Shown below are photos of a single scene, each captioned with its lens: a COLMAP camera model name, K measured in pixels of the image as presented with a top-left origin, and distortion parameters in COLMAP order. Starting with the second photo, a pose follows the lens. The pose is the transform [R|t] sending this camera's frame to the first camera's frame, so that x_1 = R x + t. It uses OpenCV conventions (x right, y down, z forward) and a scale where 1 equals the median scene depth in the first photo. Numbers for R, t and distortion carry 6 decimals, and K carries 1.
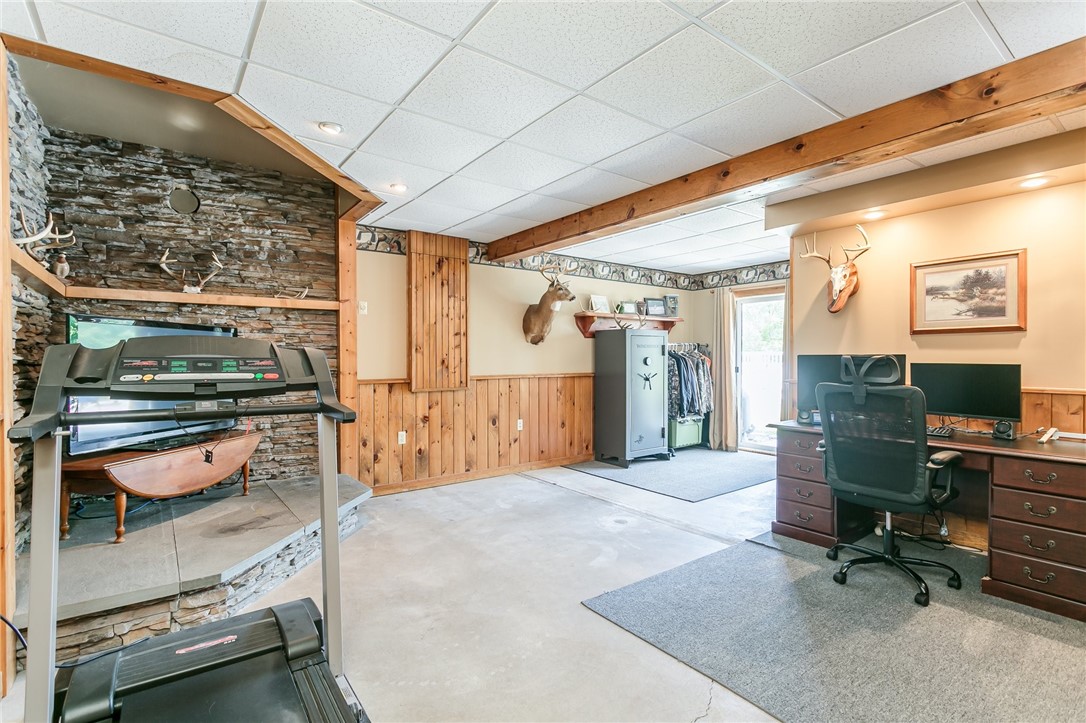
lens RADIAL K [[515.2, 0, 543.2], [0, 515.2, 357.4], [0, 0, 1]] dist [0.000968, 0.001799]
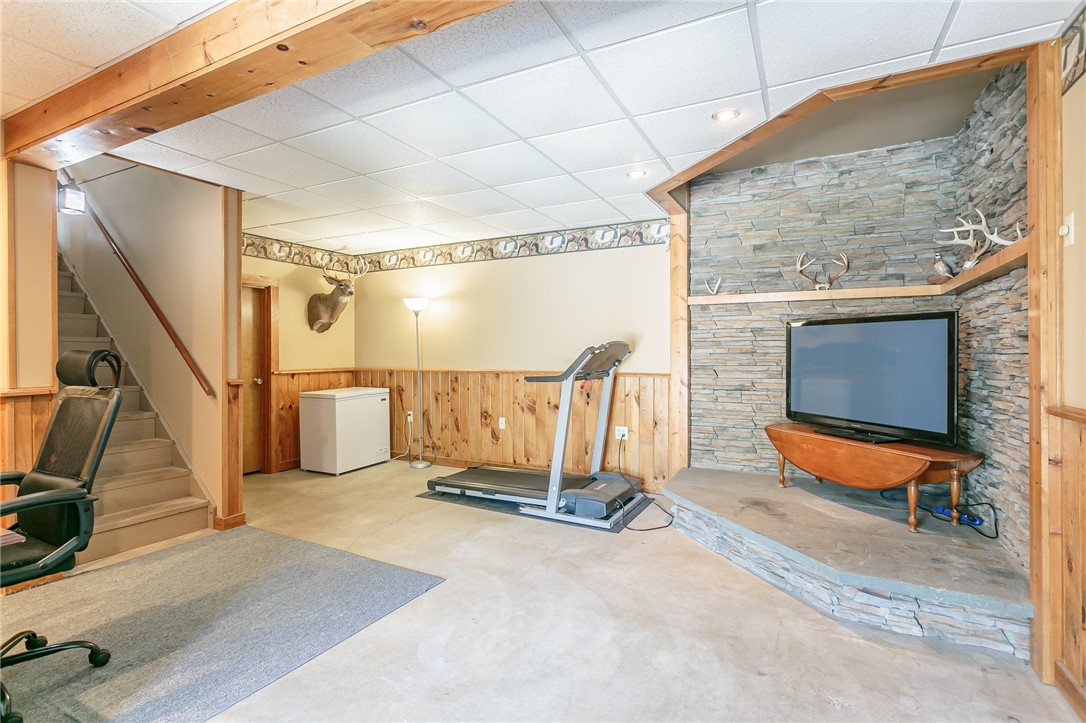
lens RADIAL K [[515.2, 0, 543.0], [0, 515.2, 355.9], [0, 0, 1]] dist [0.000968, 0.001799]
pose [[-0.903012, 0.003508, -0.429601, 0.287847], [-0.000690, 0.999954, 0.009614, -0.001313], [0.429615, 0.008978, -0.902968, 1.693245]]
